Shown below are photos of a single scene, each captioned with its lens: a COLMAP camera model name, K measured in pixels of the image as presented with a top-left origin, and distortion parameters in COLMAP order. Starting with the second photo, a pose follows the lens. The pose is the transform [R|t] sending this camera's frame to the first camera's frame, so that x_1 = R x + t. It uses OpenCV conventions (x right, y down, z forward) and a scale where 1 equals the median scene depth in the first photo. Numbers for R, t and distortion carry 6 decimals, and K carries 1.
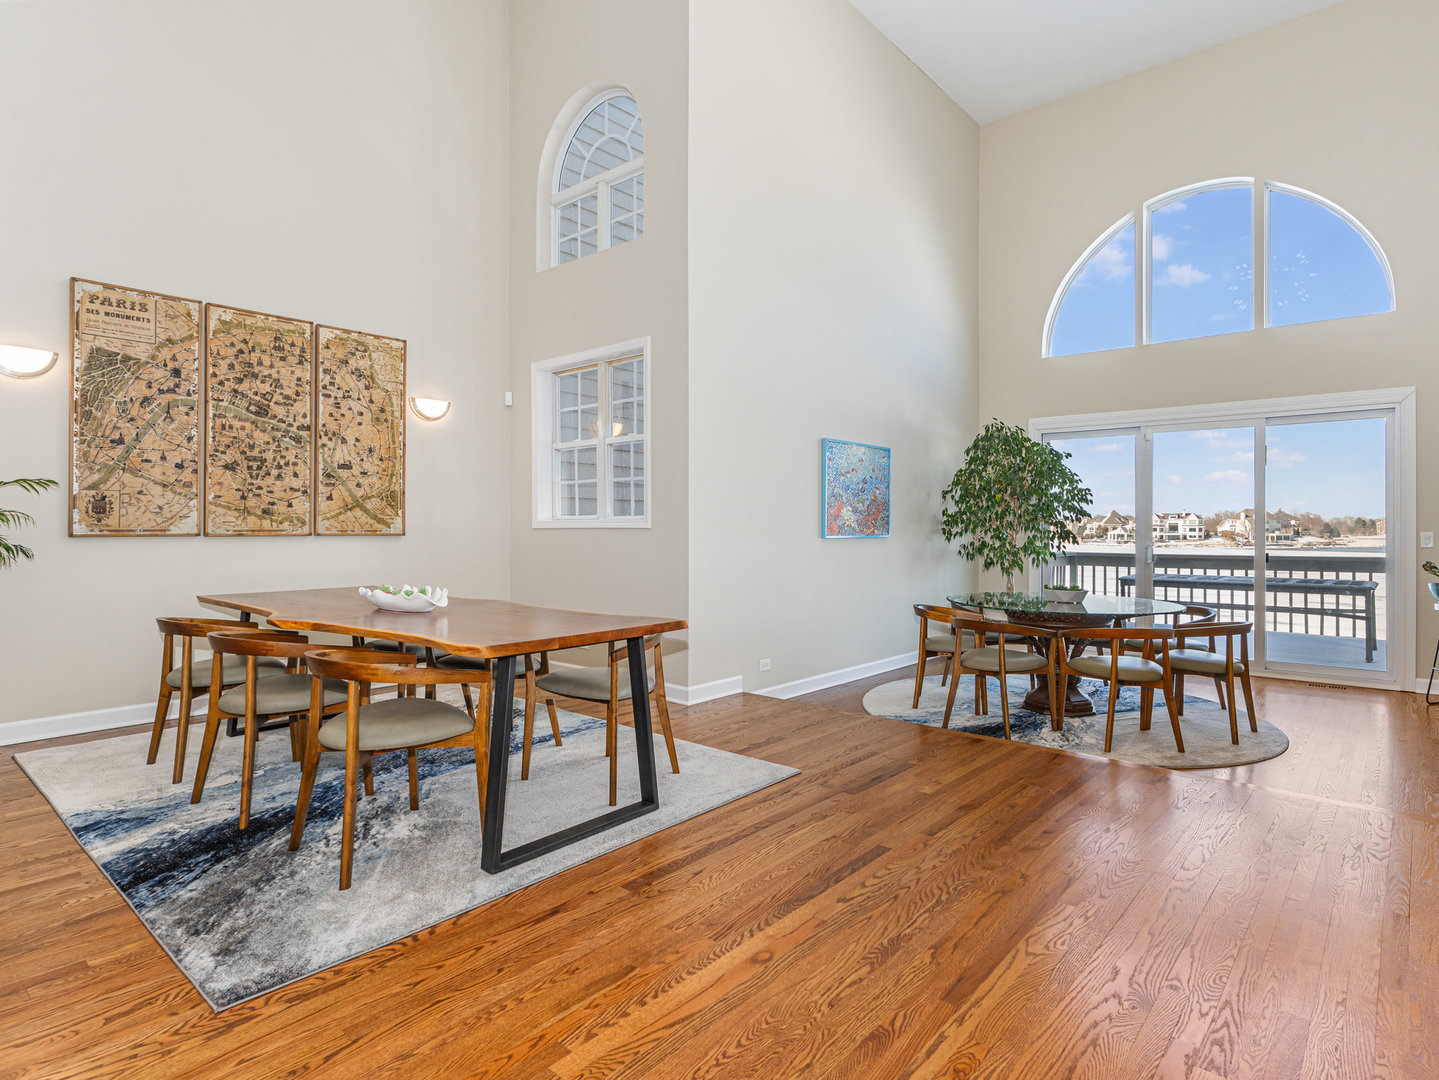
lens RADIAL K [[773.3, 0, 719.9], [0, 773.3, 533.8], [0, 0, 1]] dist [0.000008, 0.001452]
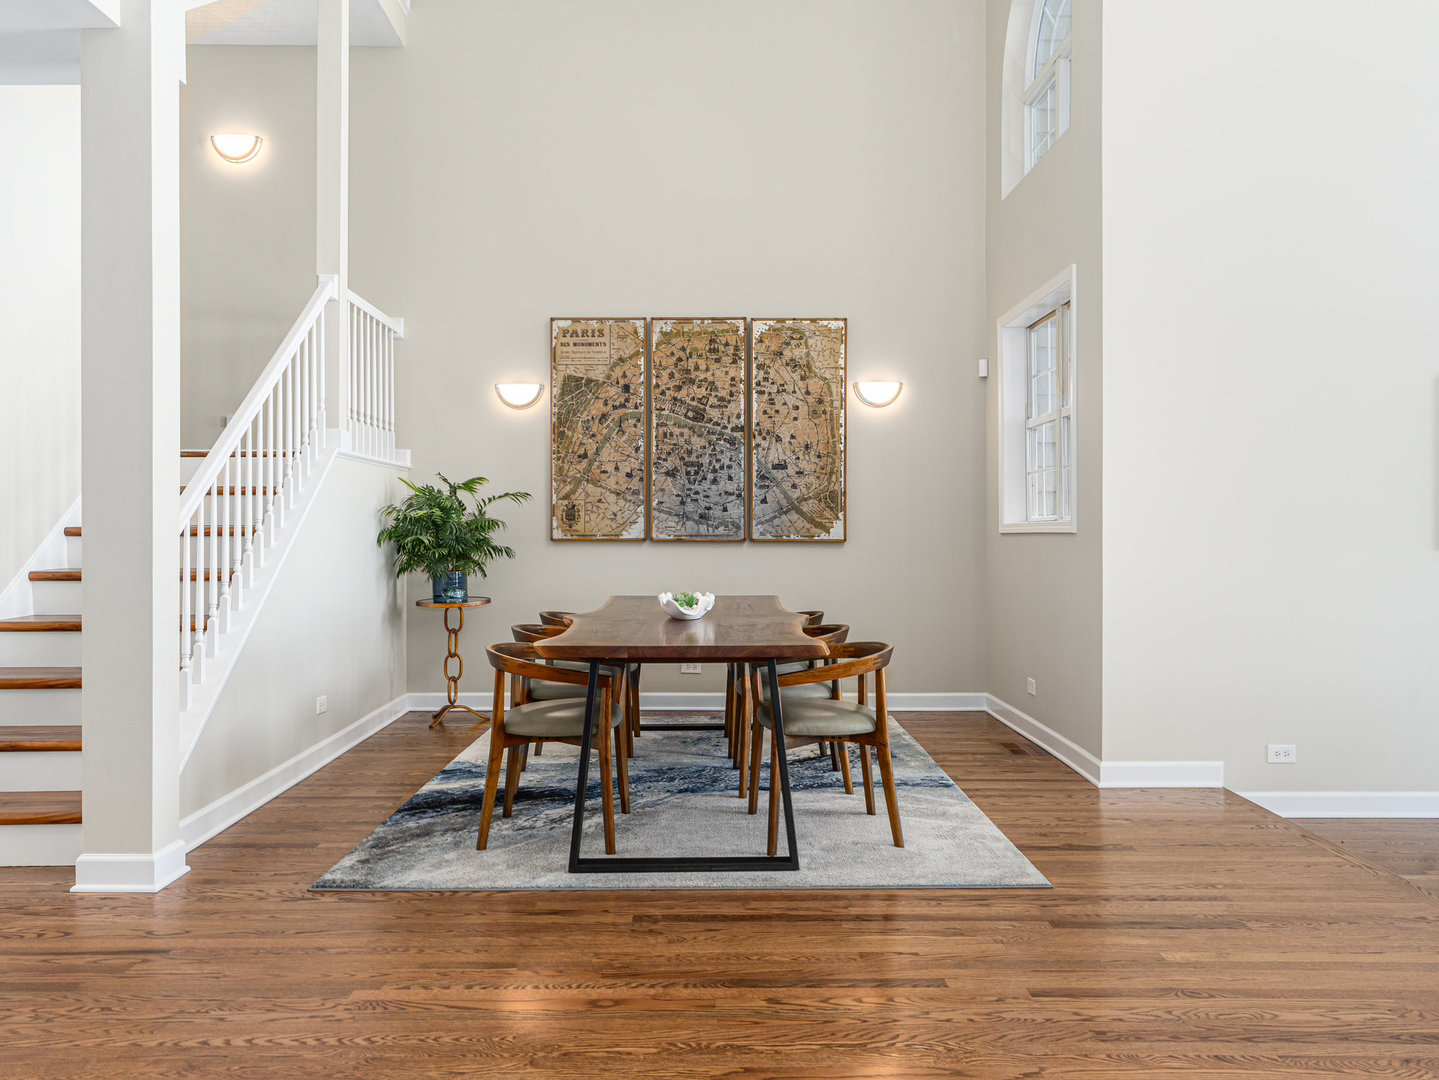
lens RADIAL K [[1056.2, 0, 718.3], [0, 1056.2, 537.9], [0, 0, 1]] dist [0.002551, 0.005574]
pose [[0.660804, 0.000160, -0.750559, 0.495926], [-0.005990, 0.999969, -0.005061, 0.006116], [0.750535, 0.007840, 0.660784, 0.133085]]
